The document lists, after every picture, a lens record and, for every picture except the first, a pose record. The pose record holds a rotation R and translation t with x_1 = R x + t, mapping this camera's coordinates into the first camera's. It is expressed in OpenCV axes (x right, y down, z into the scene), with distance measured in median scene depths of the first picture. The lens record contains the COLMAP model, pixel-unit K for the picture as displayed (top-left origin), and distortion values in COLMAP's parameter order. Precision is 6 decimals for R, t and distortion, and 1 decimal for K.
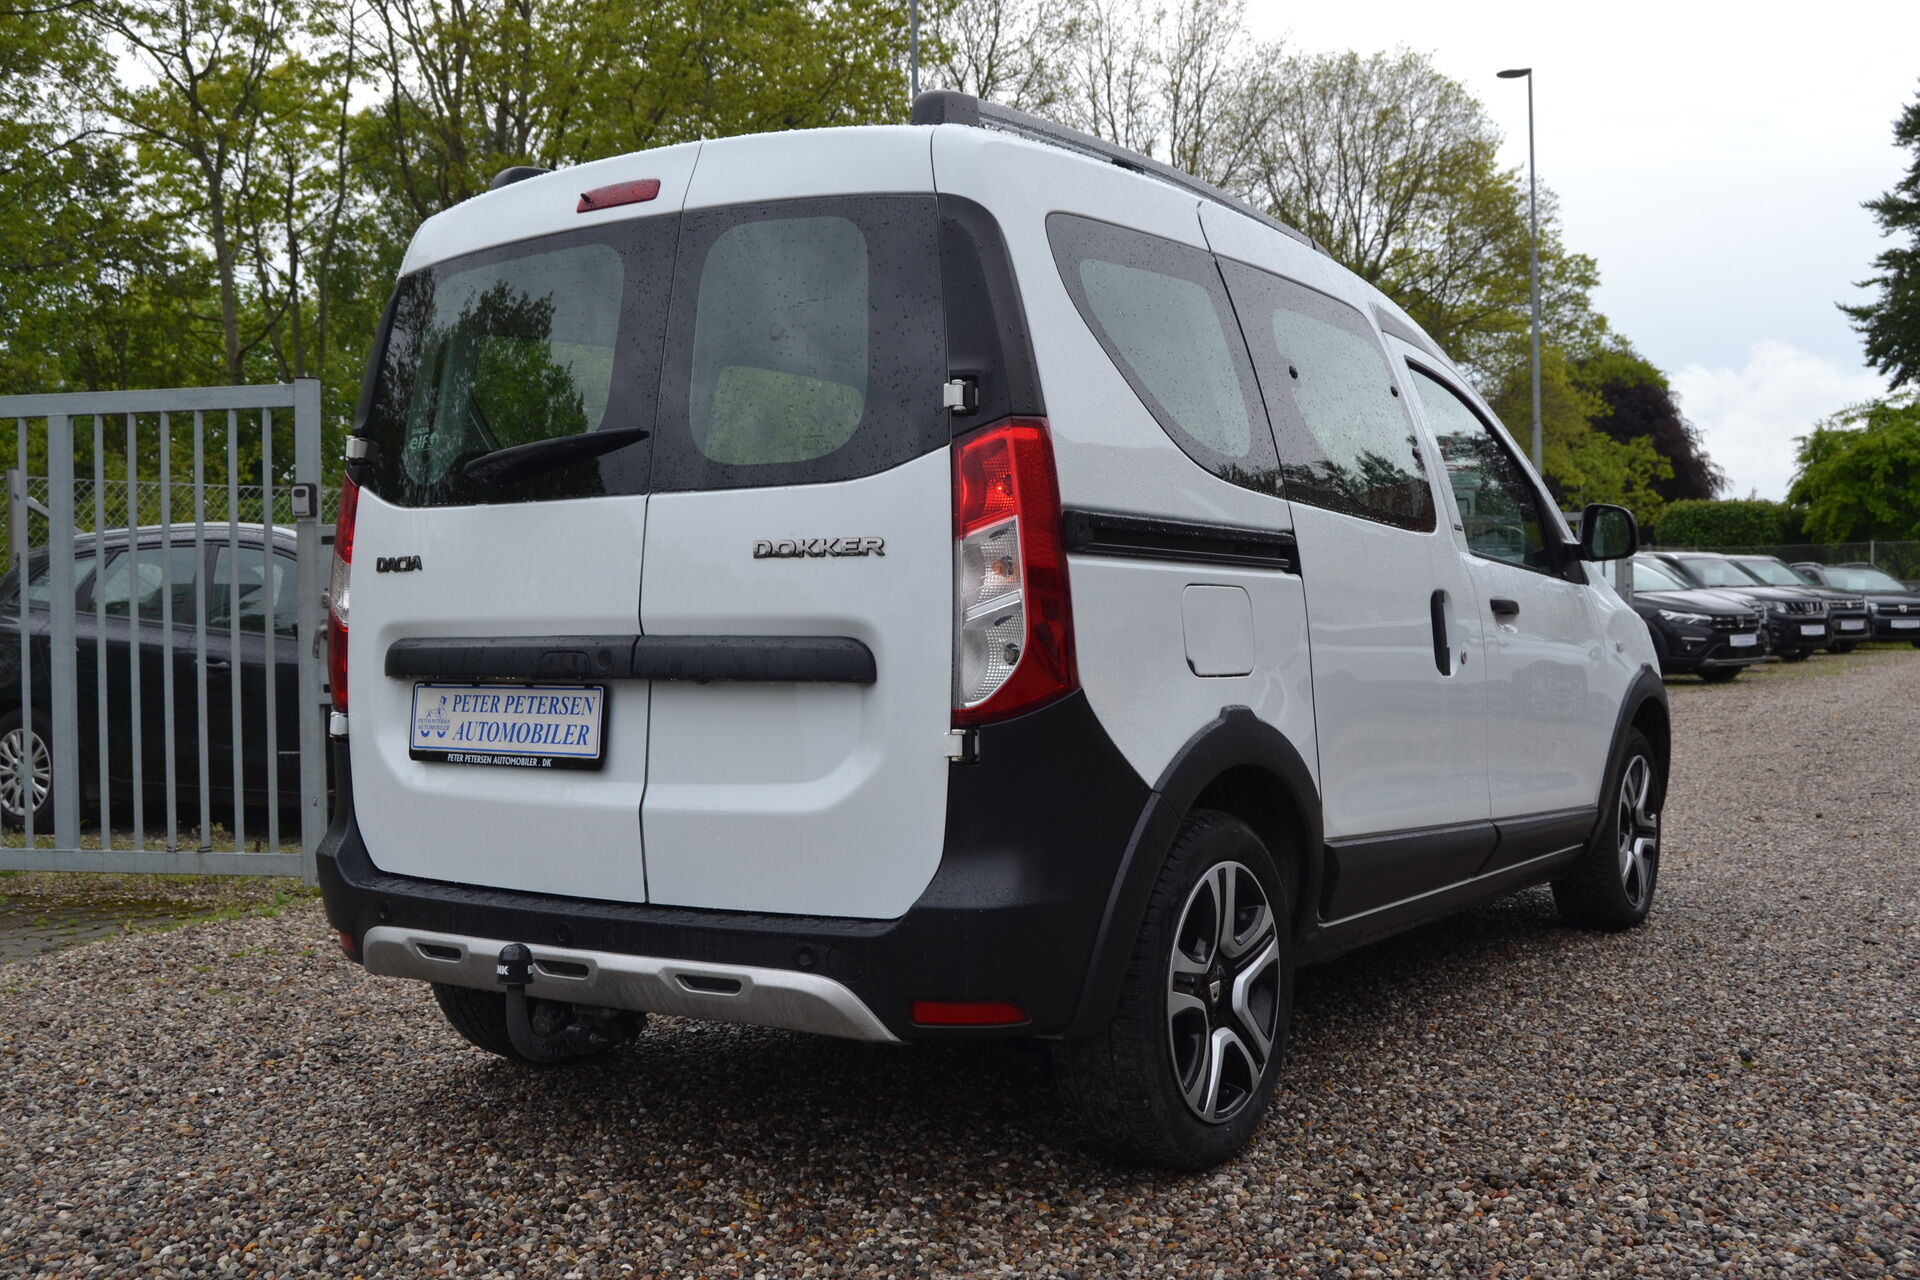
lens RADIAL K [[1975.8, 0, 960.0], [0, 1975.8, 640.0], [0, 0, 1]] dist [-0.070192, 0.005778]
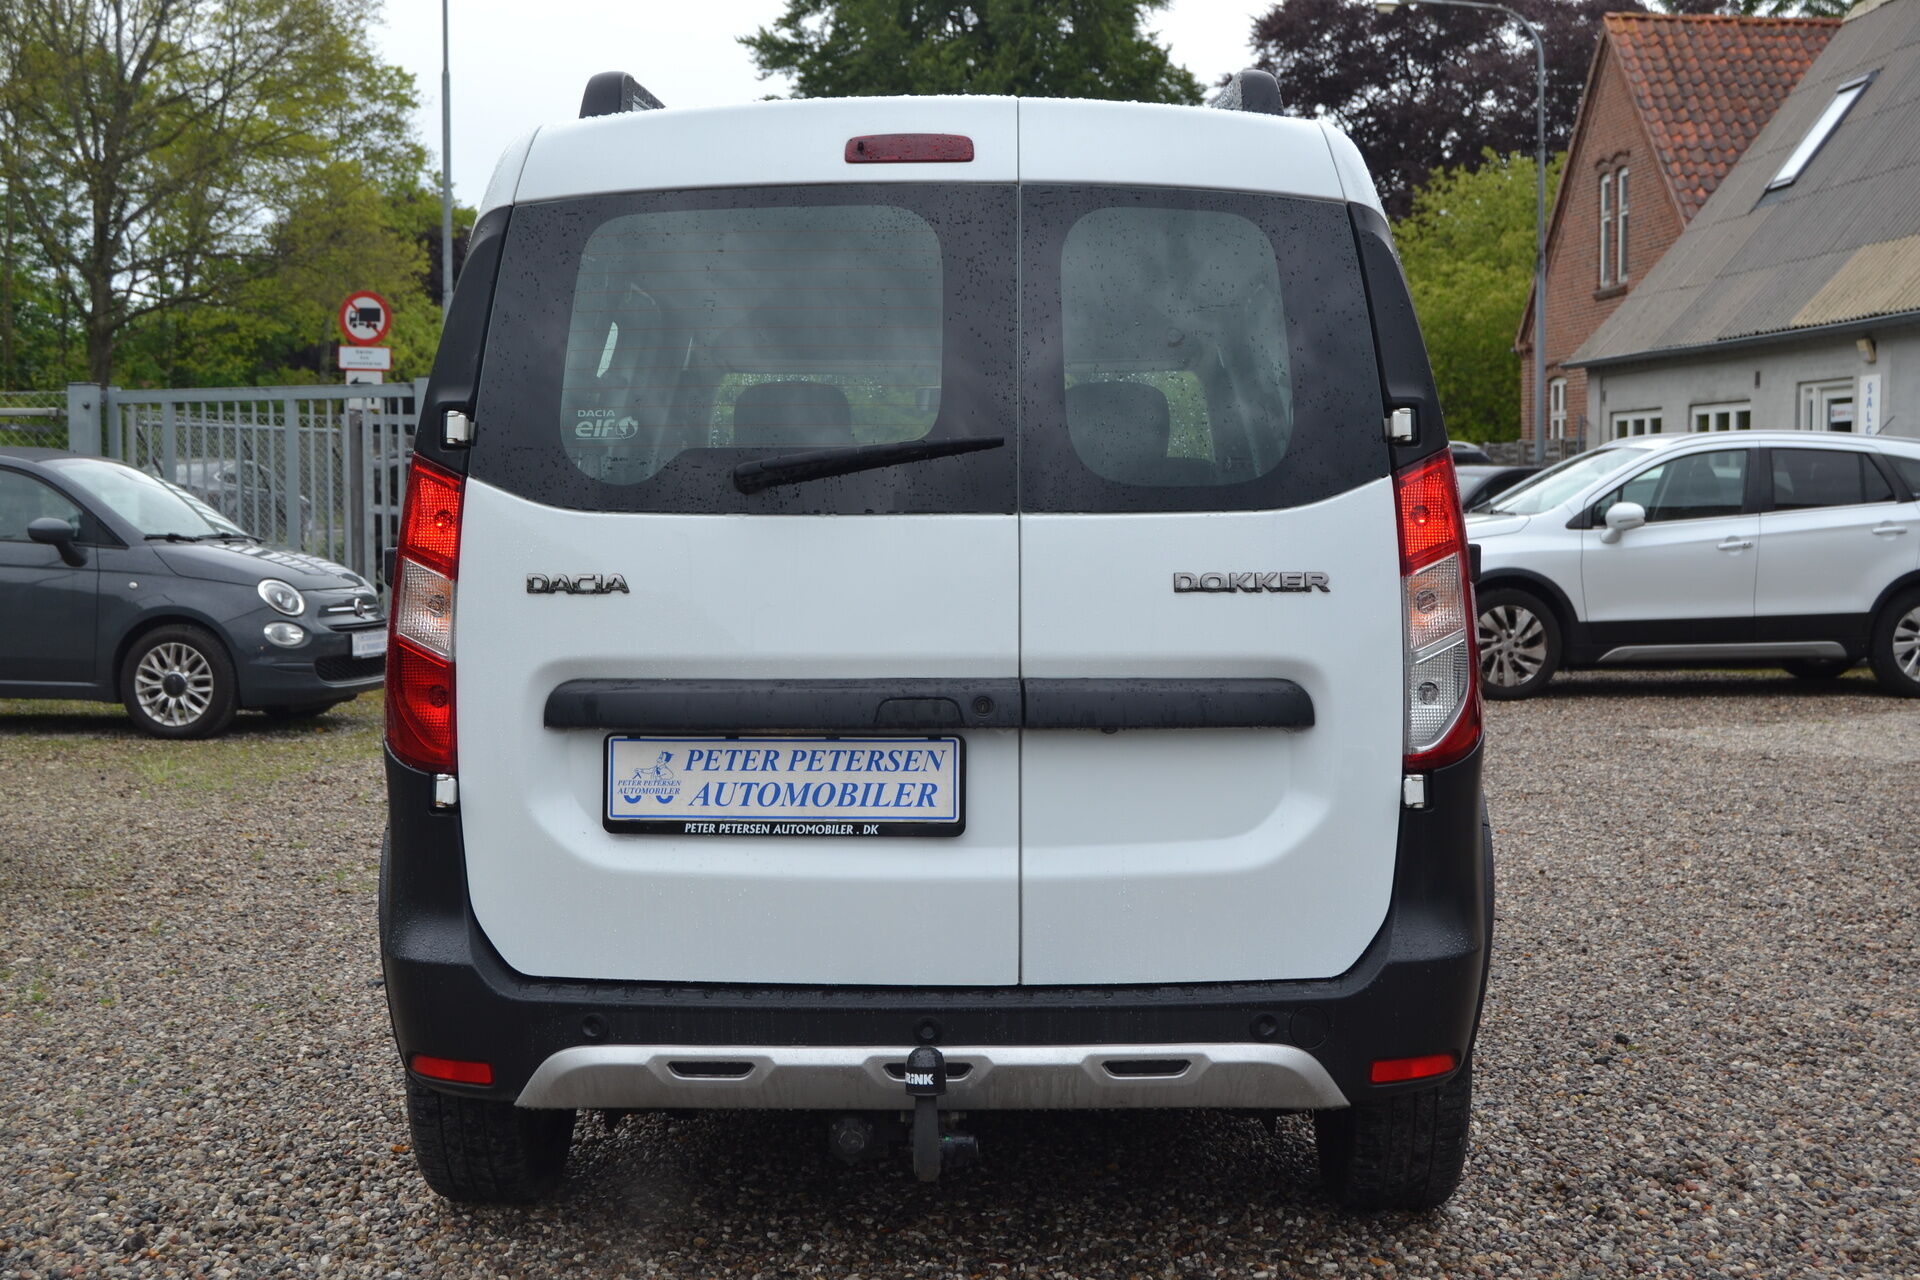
lens RADIAL K [[2538.2, 0, 960.0], [0, 2538.2, 640.0], [0, 0, 1]] dist [-0.044172, -0.010939]
pose [[0.847433, -0.018350, 0.530585, -0.741054], [-0.001532, 0.999314, 0.037007, -0.057706], [-0.530900, -0.032174, 0.846824, 0.067206]]
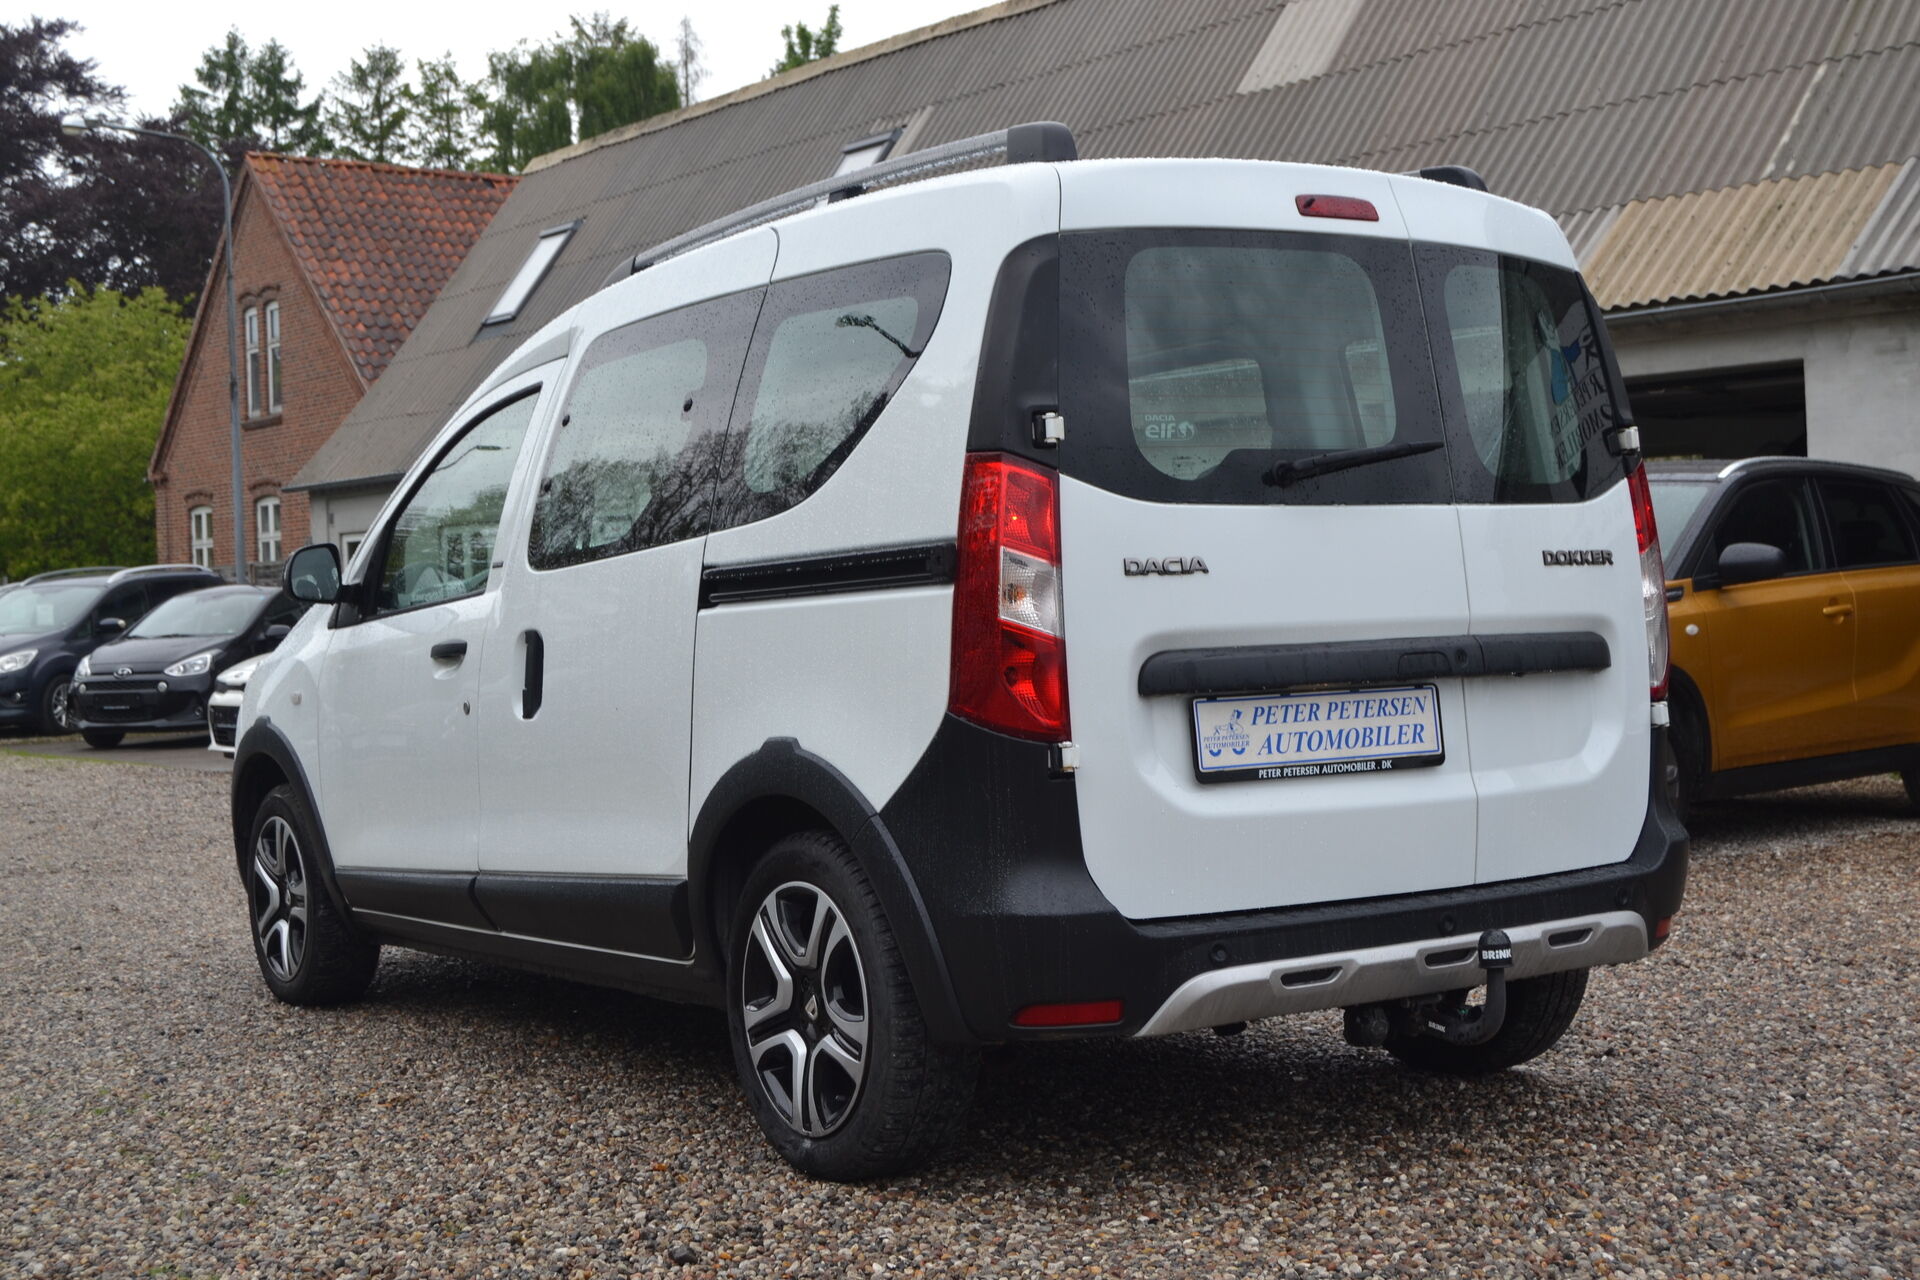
lens RADIAL K [[2517.5, 0, 960.0], [0, 2517.5, 640.0], [0, 0, 1]] dist [-0.058665, -0.016414]
pose [[0.395218, -0.009369, 0.918540, -1.463255], [0.039682, 0.999189, -0.006882, -0.001241], [-0.917730, 0.039170, 0.395269, 0.681644]]
